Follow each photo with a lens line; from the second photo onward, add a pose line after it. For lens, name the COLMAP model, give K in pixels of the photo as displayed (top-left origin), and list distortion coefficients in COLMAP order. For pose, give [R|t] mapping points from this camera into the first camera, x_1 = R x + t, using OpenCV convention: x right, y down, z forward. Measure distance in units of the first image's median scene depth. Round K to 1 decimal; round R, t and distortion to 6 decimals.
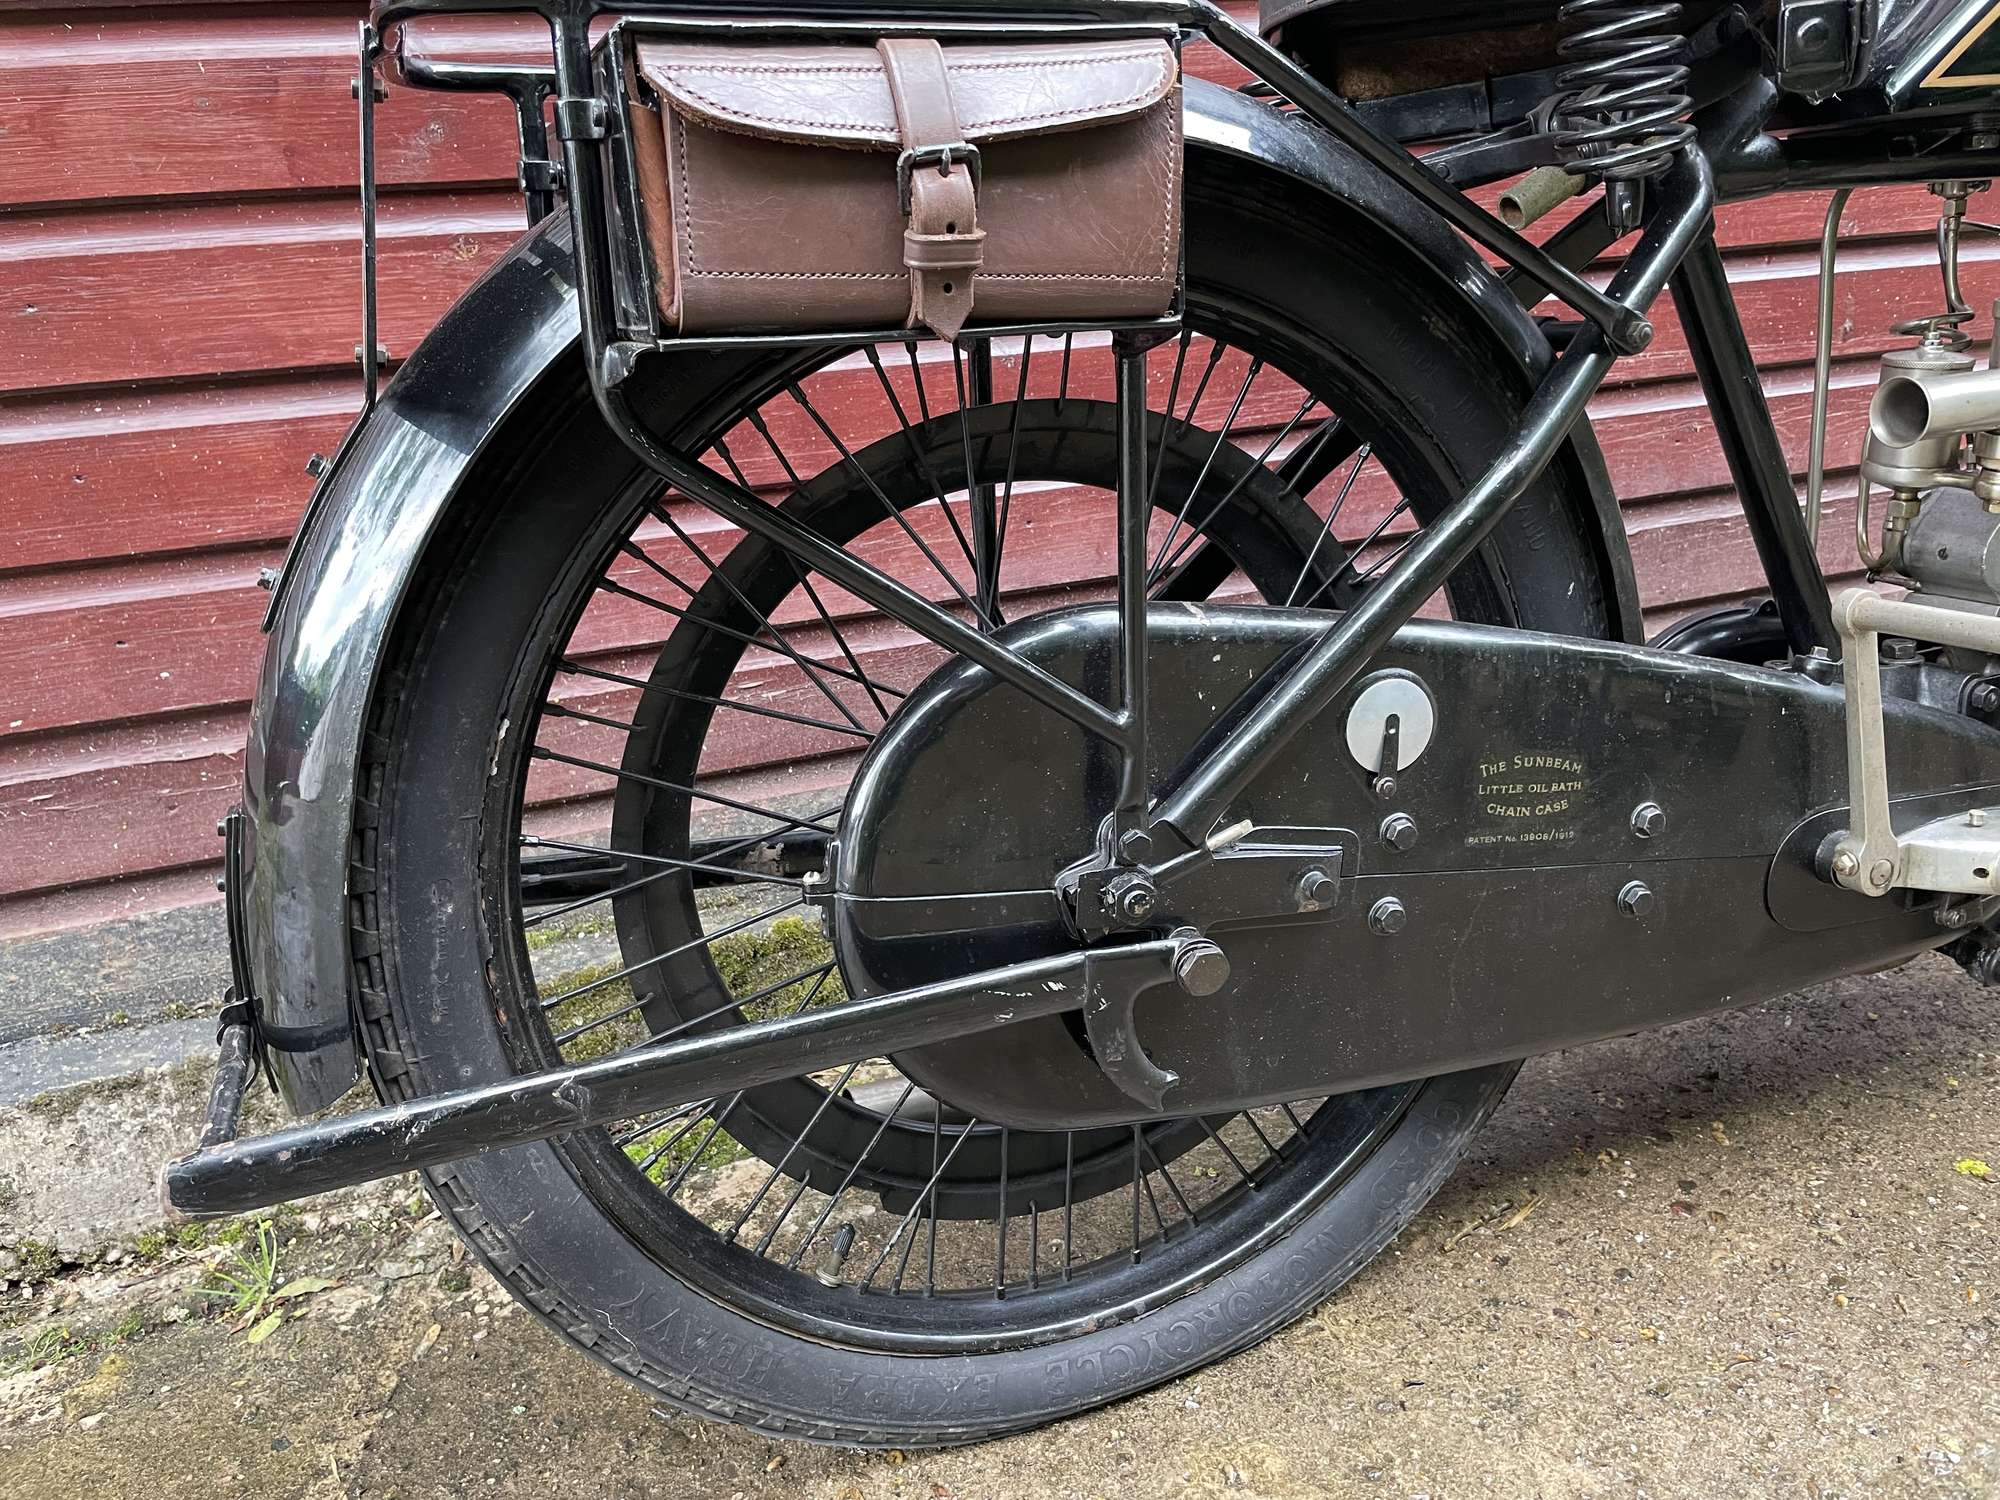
lens RADIAL K [[1539.0, 0, 974.4], [0, 1539.0, 771.6], [0, 0, 1]] dist [0.076061, -0.092933]
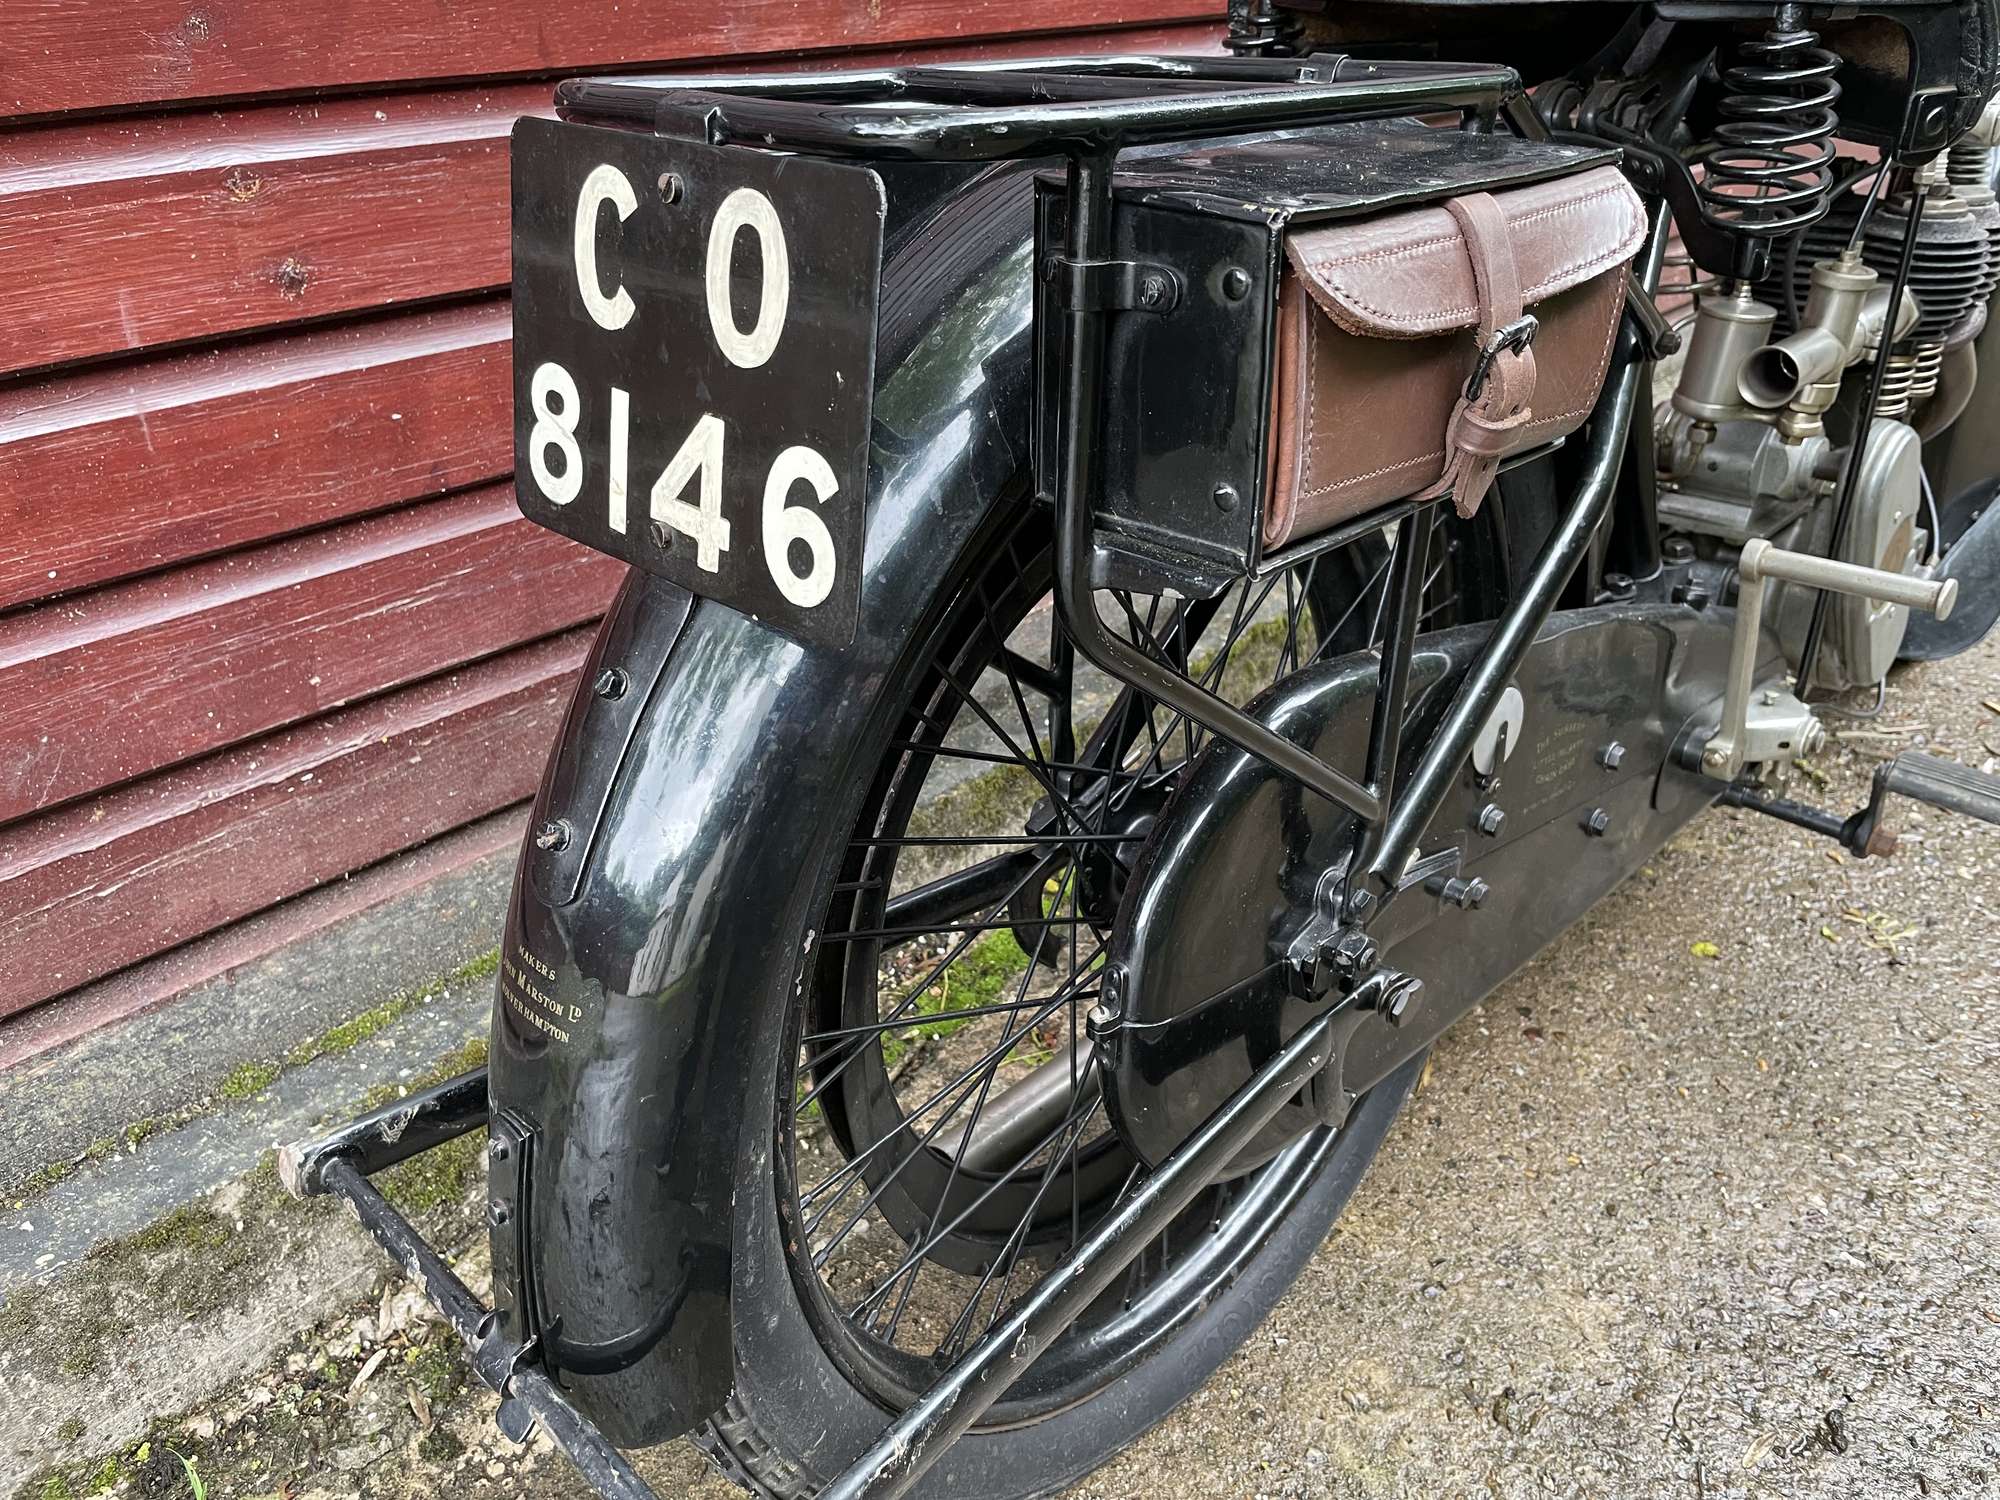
lens RADIAL K [[1539.6, 0, 1000.0], [0, 1539.6, 750.0], [0, 0, 1]] dist [0.081838, -0.122305]
pose [[0.892897, -0.159109, 0.421213, -0.445472], [0.086696, 0.978731, 0.185927, -0.223498], [-0.441837, -0.129497, 0.887700, 0.189228]]
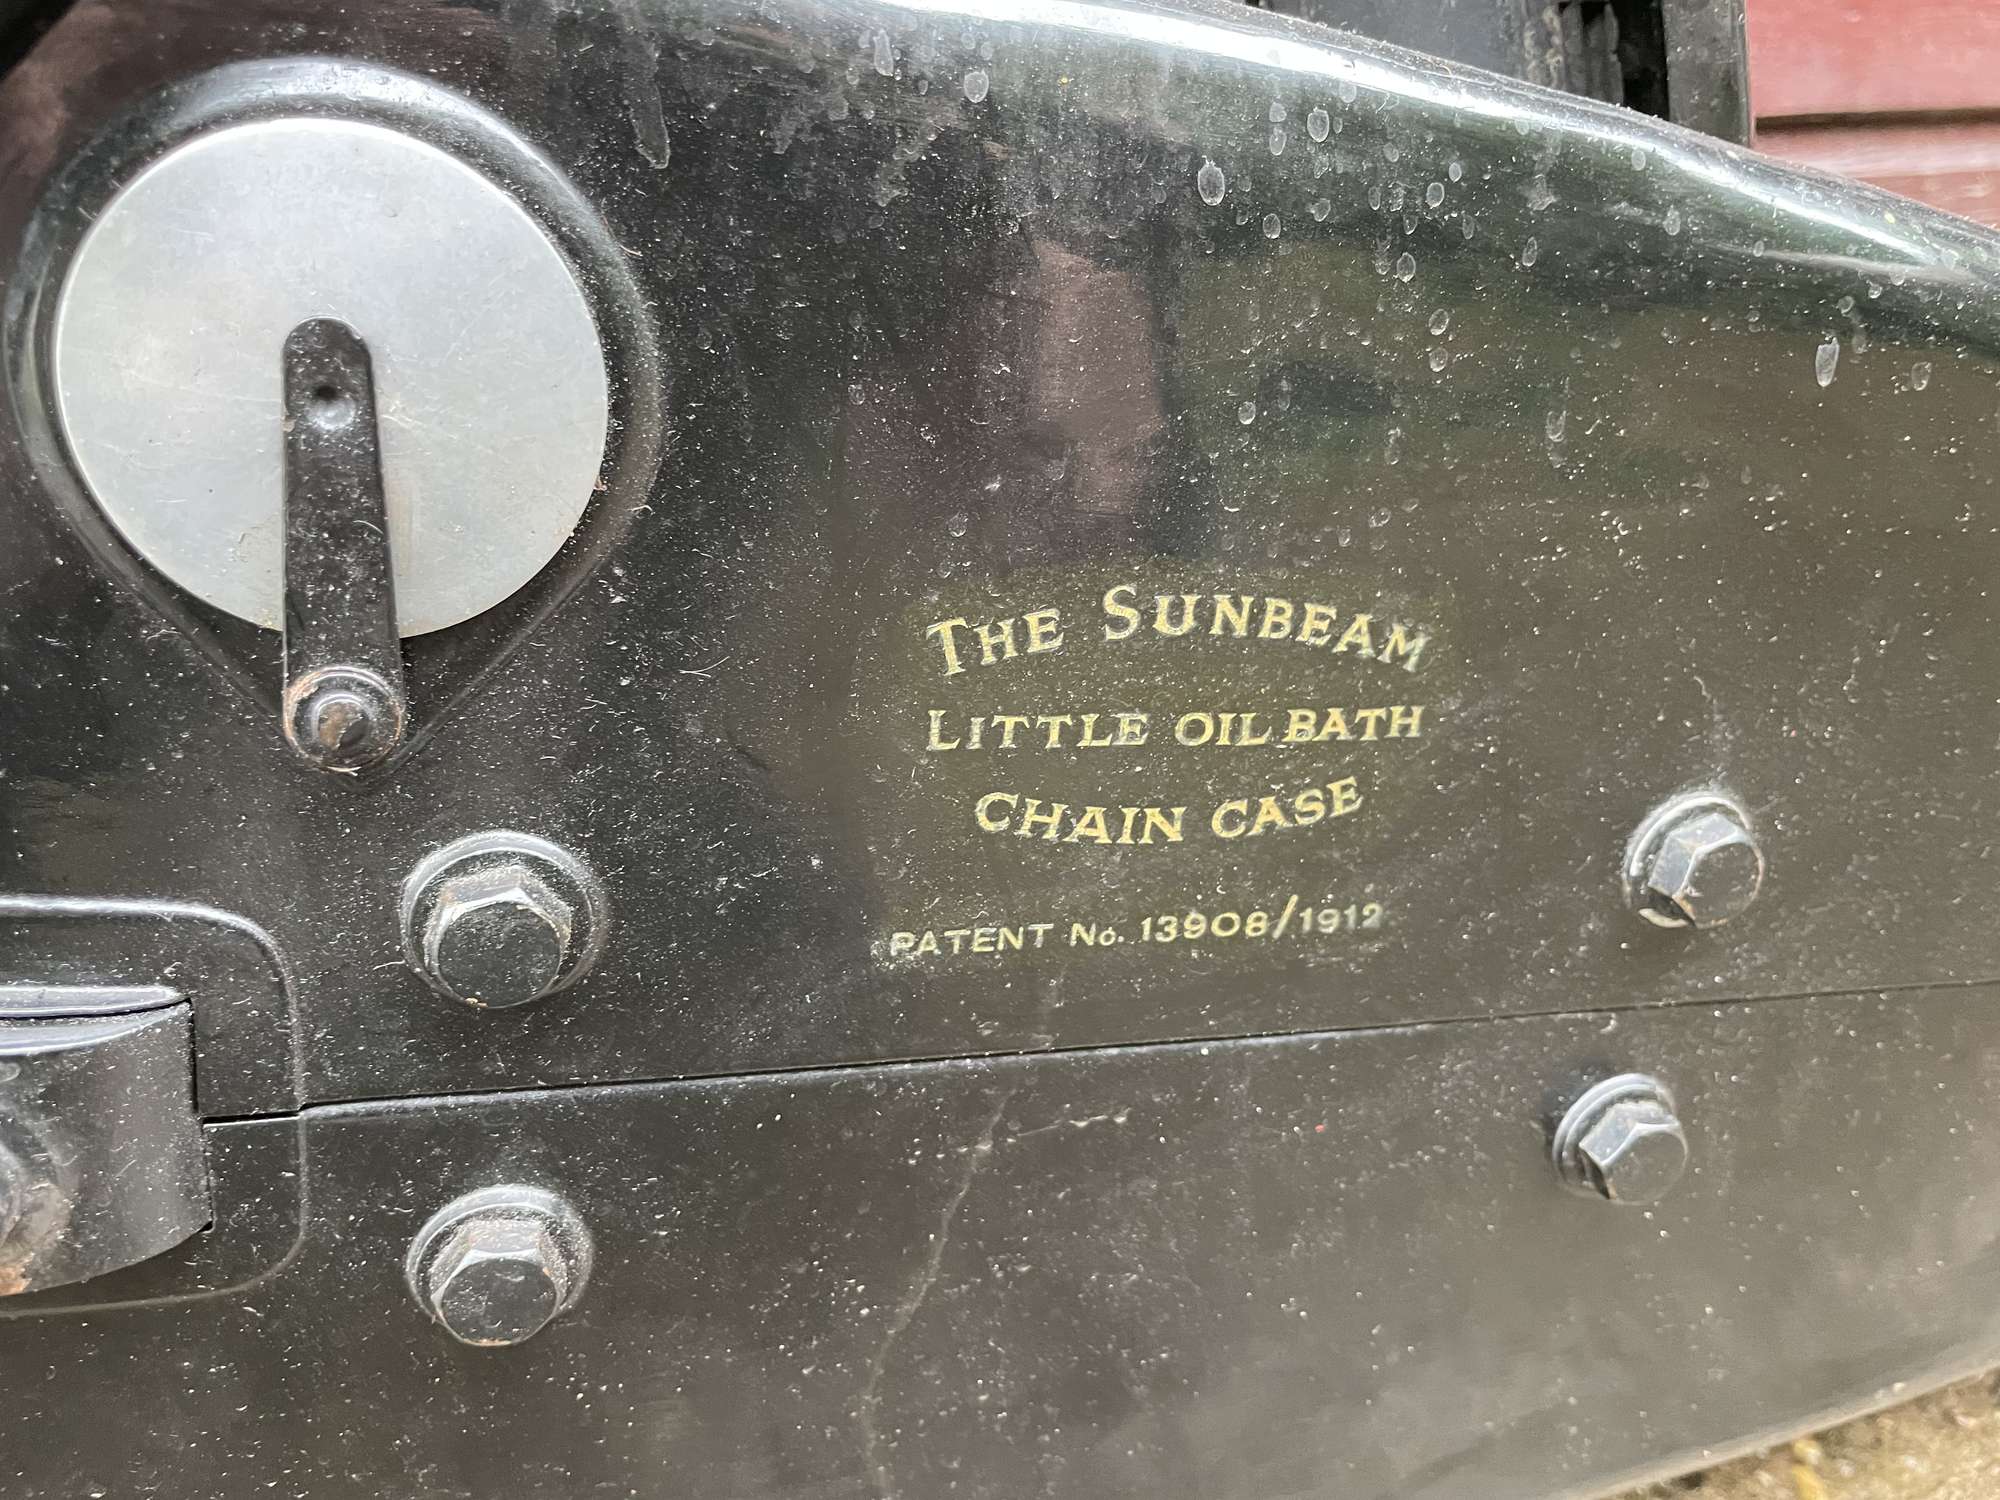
lens RADIAL K [[1539.6, 0, 1000.0], [0, 1539.6, 750.0], [0, 0, 1]] dist [0.081838, -0.122305]
pose [[0.998224, 0.049667, -0.032896, 0.326050], [-0.045549, 0.992217, 0.115895, -0.011082], [0.038396, -0.114191, 0.992717, 0.742318]]
